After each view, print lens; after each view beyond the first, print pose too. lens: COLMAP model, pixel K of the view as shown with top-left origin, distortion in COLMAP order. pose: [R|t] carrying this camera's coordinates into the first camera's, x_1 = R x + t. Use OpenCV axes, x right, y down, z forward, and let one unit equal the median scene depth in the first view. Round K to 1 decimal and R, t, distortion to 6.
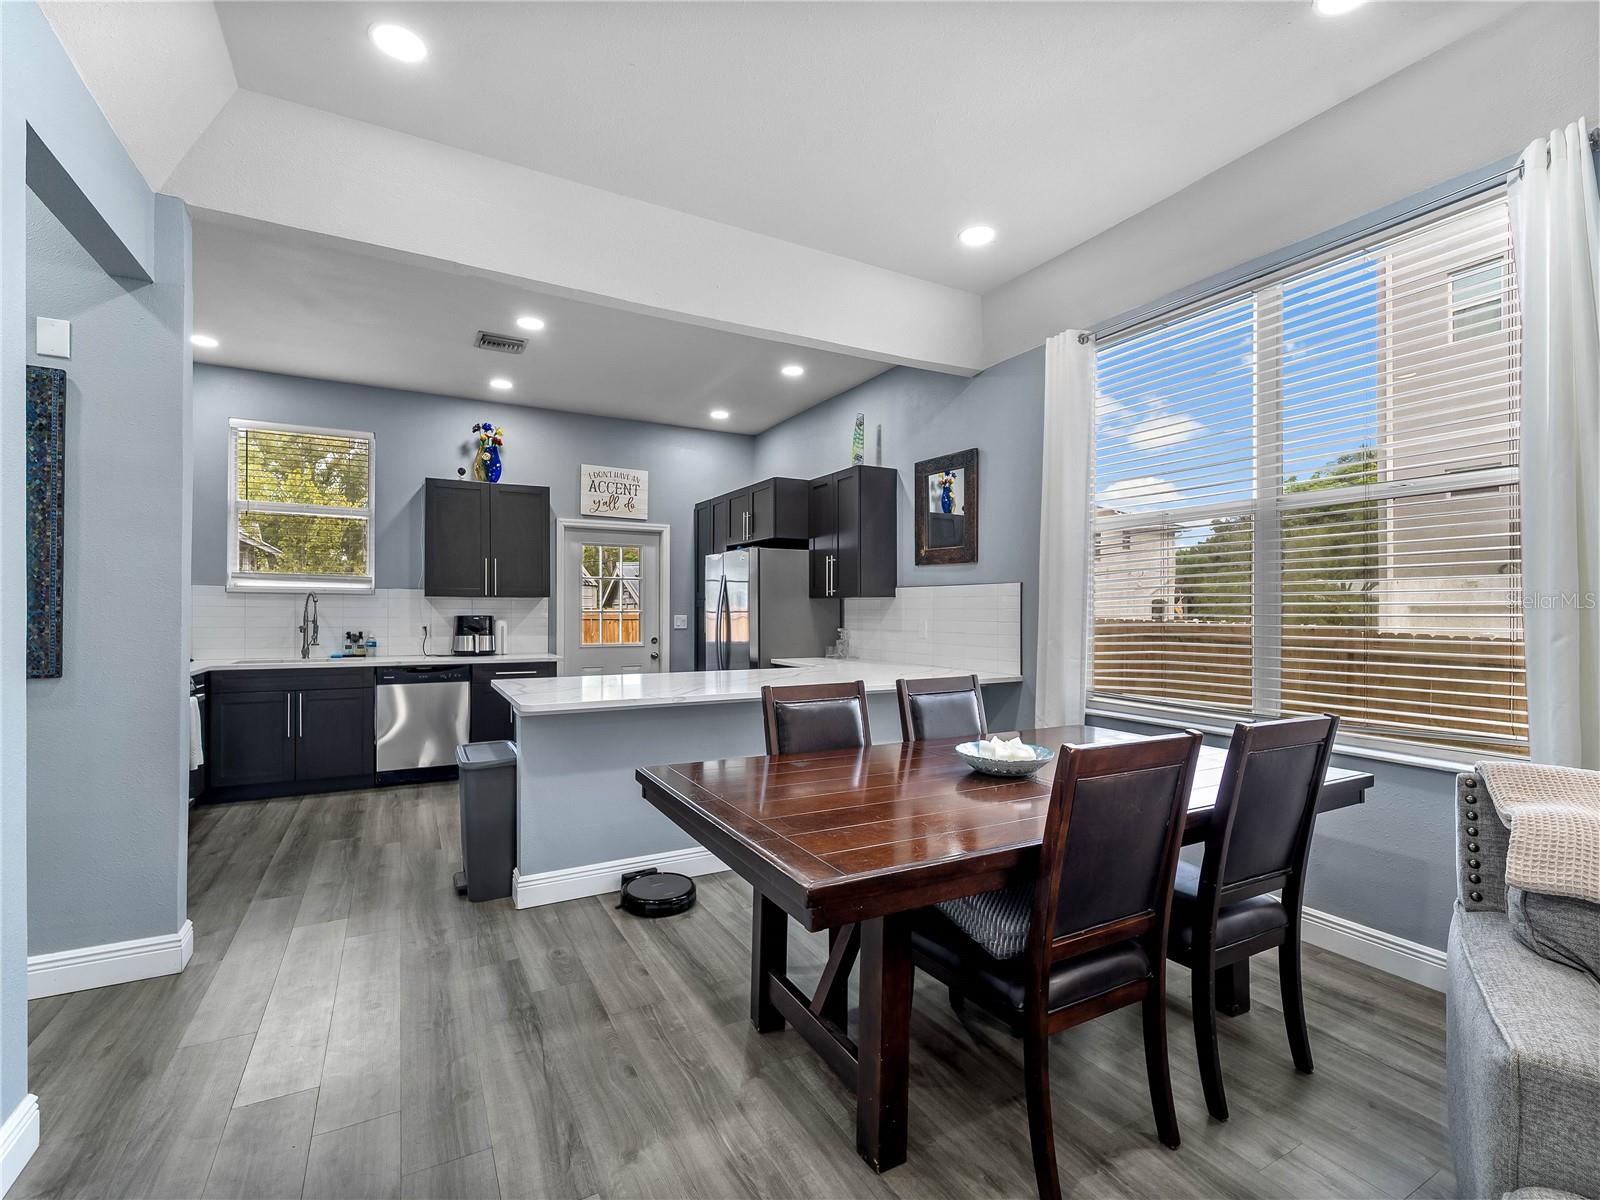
lens RADIAL K [[725.4, 0, 805.1], [0, 725.4, 609.4], [0, 0, 1]] dist [-0.000644, -0.000407]
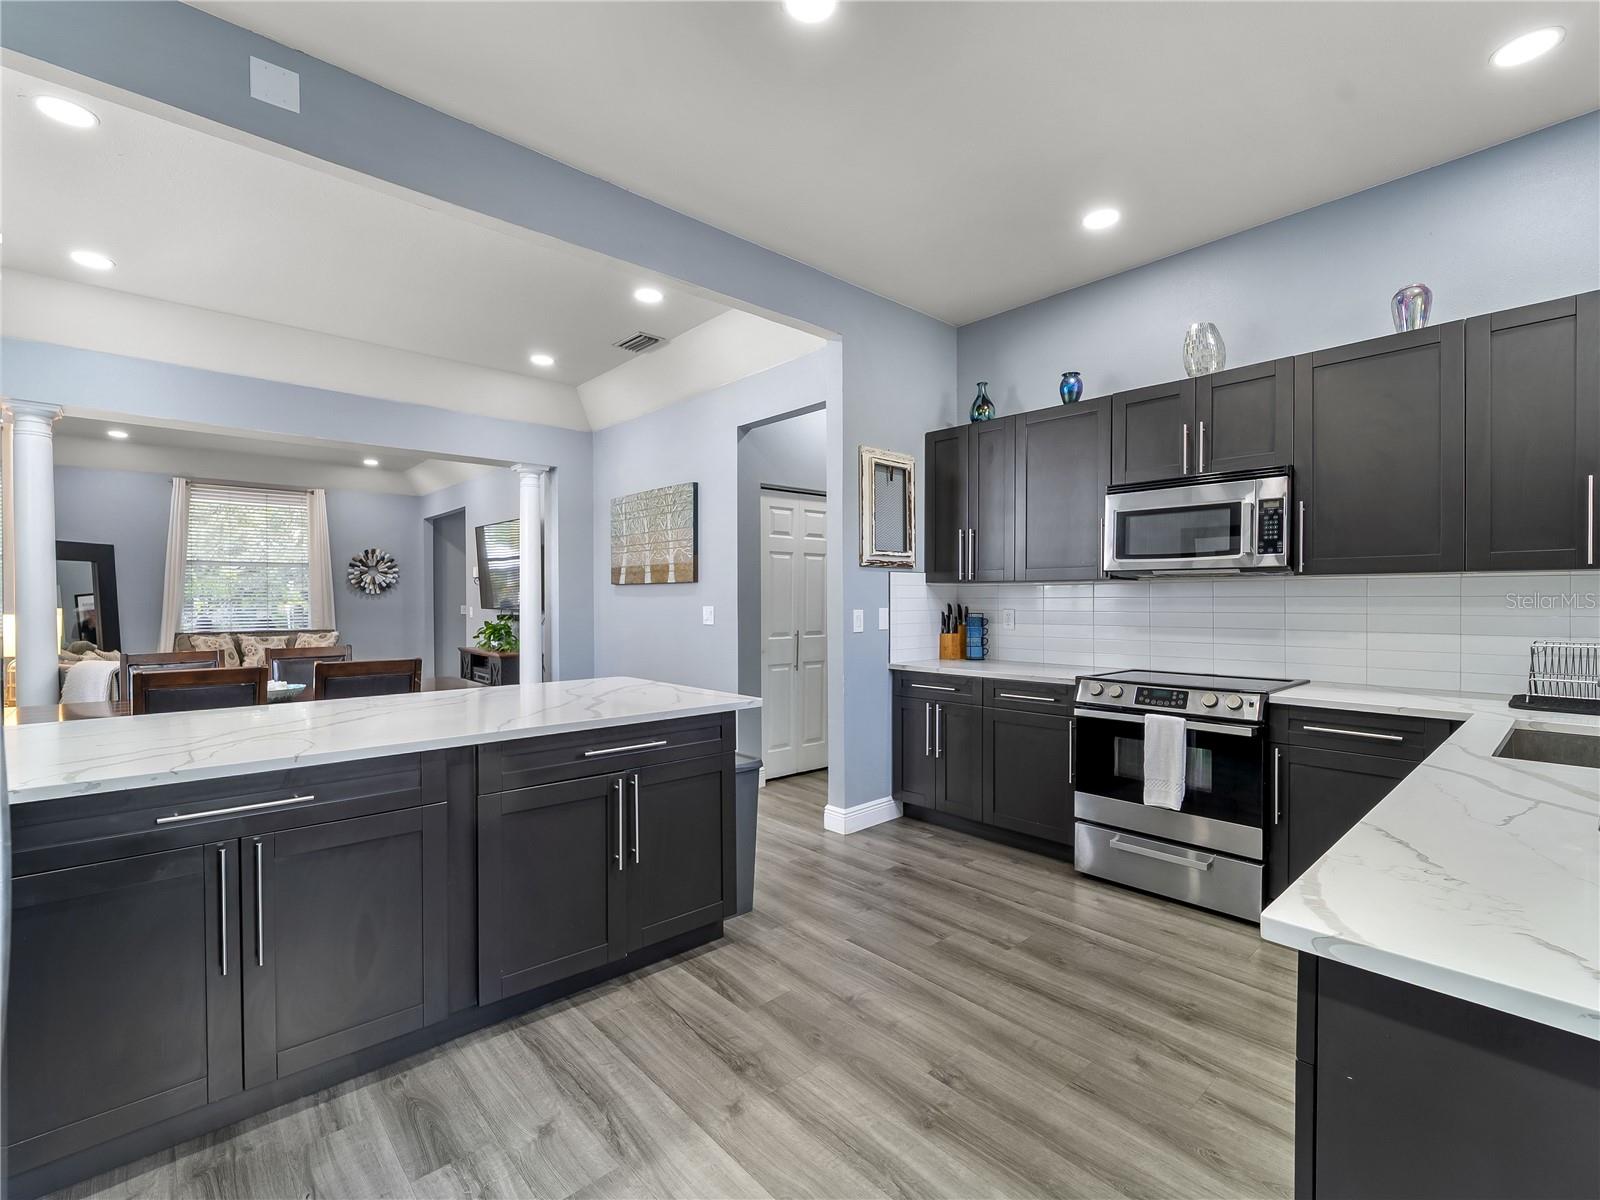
lens RADIAL K [[725.4, 0, 805.1], [0, 725.4, 609.4], [0, 0, 1]] dist [-0.000644, -0.000407]
pose [[-0.974149, 0.002906, -0.225888, -0.204634], [0.000076, 0.999921, 0.012536, -0.000509], [0.225907, 0.012195, -0.974073, 1.128018]]
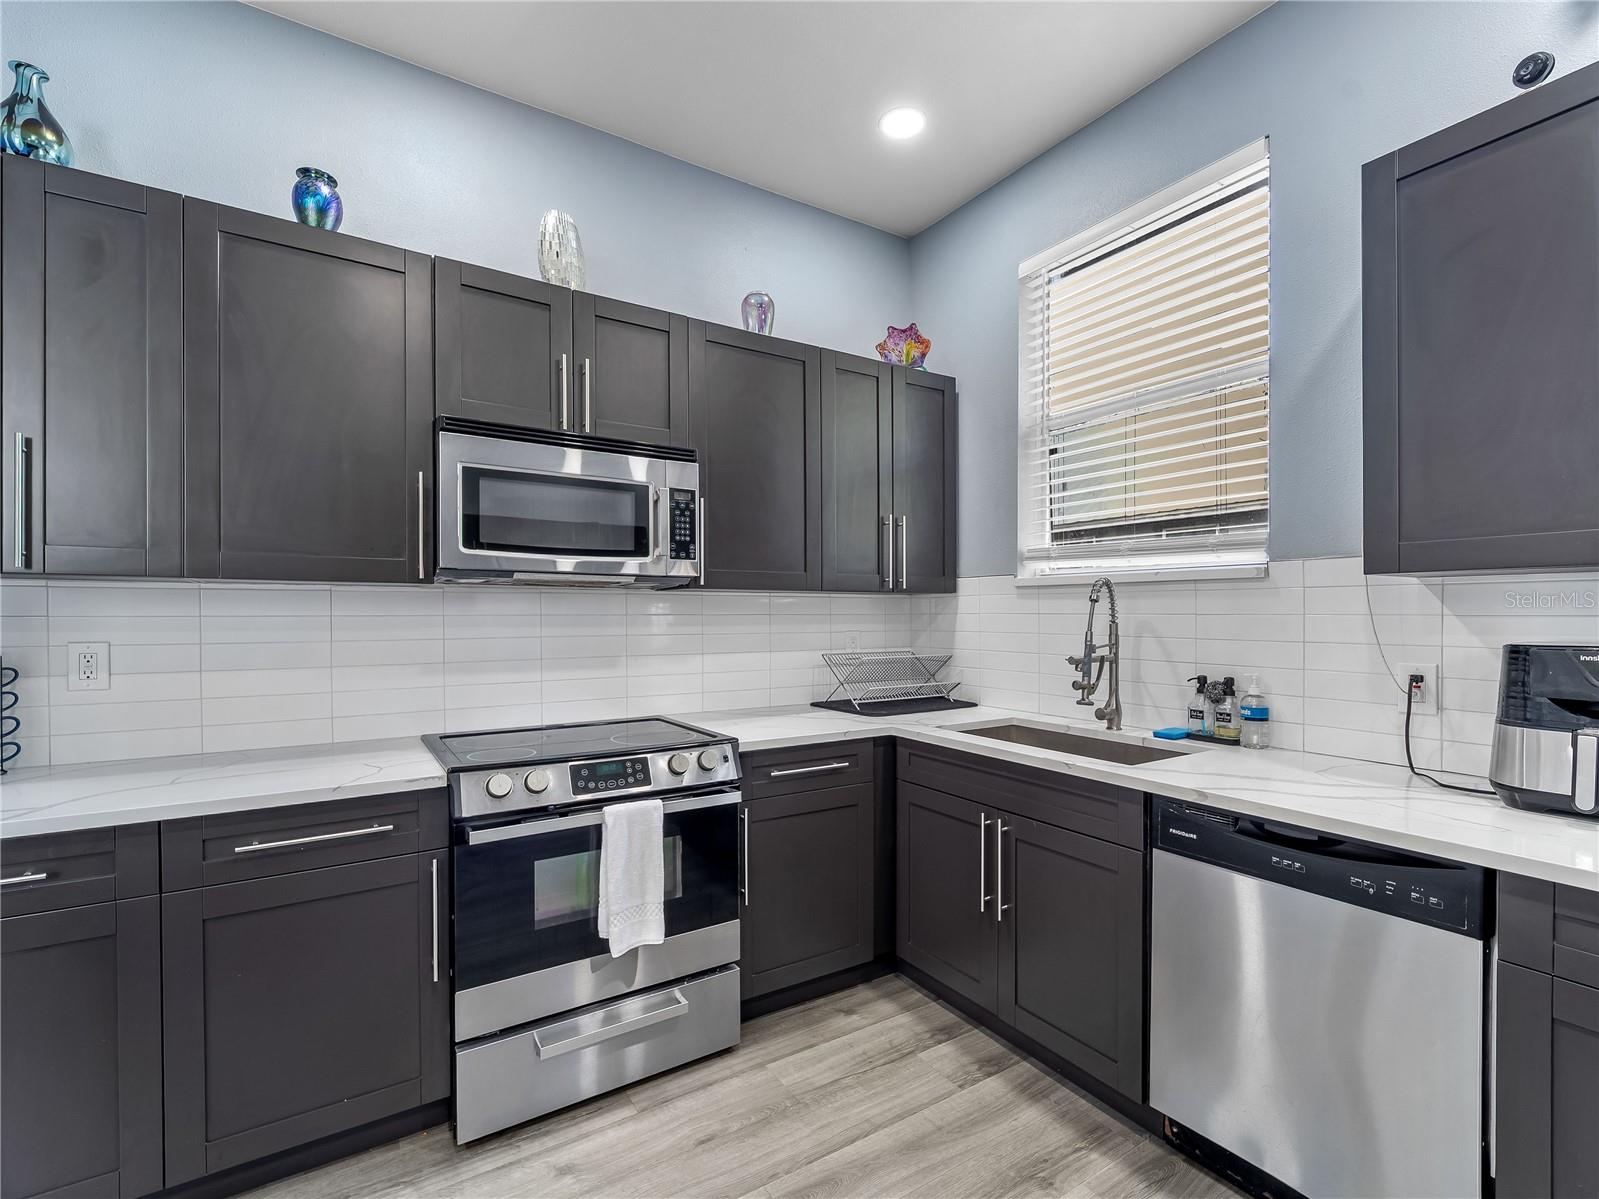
lens RADIAL K [[729.4, 0, 805.3], [0, 729.4, 619.8], [0, 0, 1]] dist [0.003181, -0.003716]
pose [[0.061948, 0.003709, -0.998072, -0.238455], [0.003538, 0.999986, 0.003935, -0.001654], [0.998073, -0.003775, 0.061934, 0.736587]]
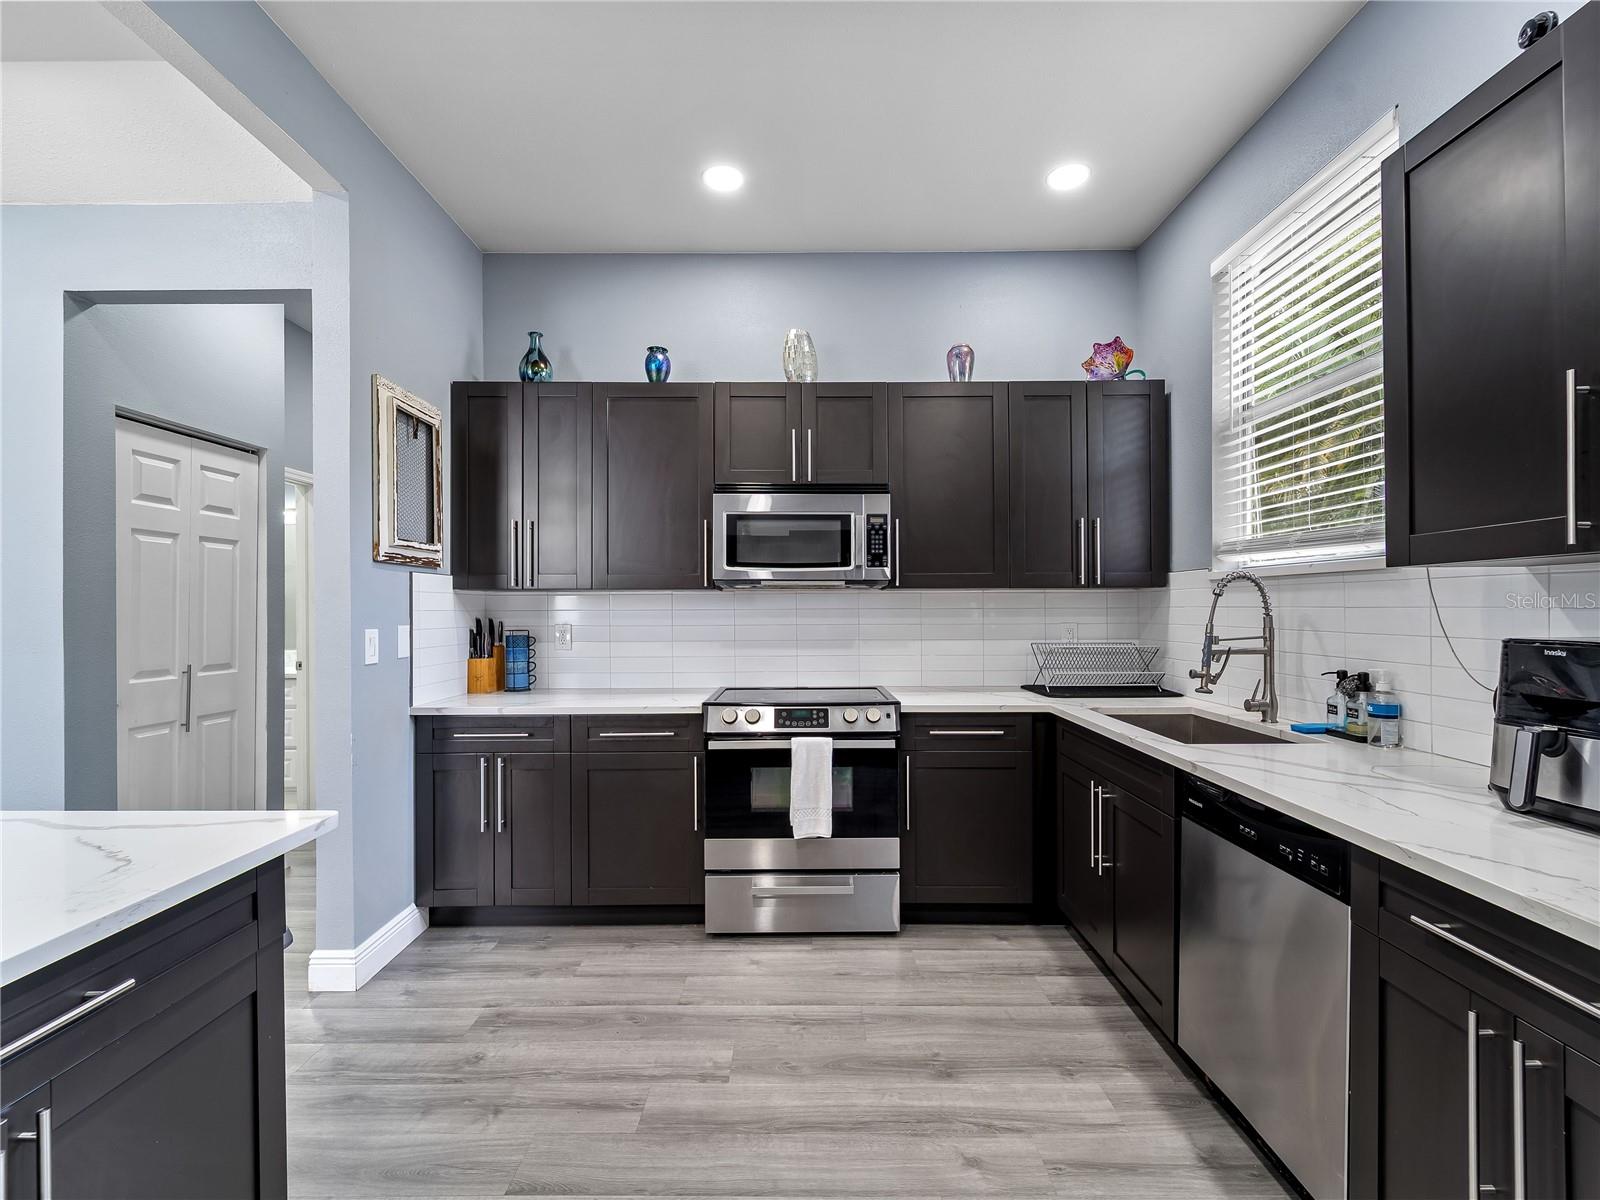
lens RADIAL K [[725.4, 0, 805.1], [0, 725.4, 609.4], [0, 0, 1]] dist [-0.000644, -0.000407]
pose [[-0.486328, -0.001242, -0.873775, -0.150643], [0.003700, 0.999987, -0.003480, -0.000874], [0.873768, -0.004925, -0.486318, 0.909972]]
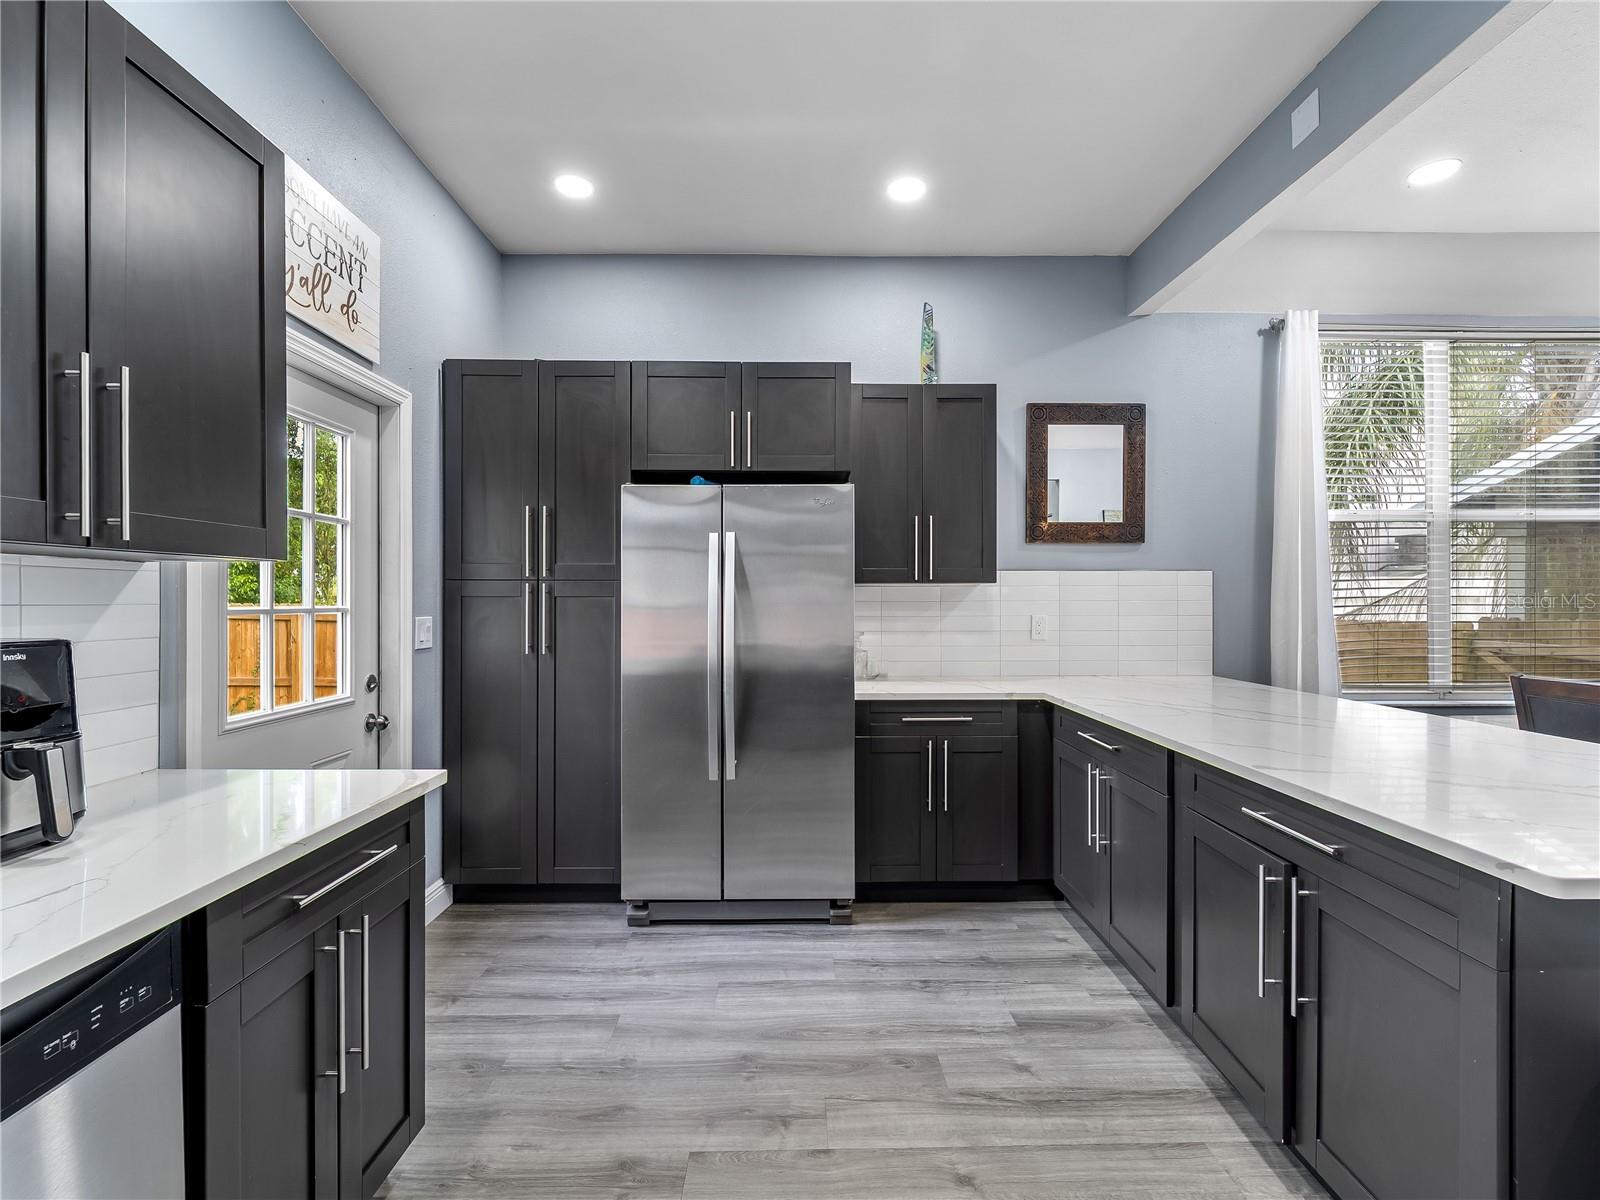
lens RADIAL K [[730.8, 0, 801.1], [0, 730.8, 597.3], [0, 0, 1]] dist [-0.000138, -0.000541]
pose [[0.476879, 0.001651, 0.878968, -0.525001], [0.000458, 0.999998, -0.002127, -0.002175], [-0.878969, 0.001417, 0.476877, 0.734368]]
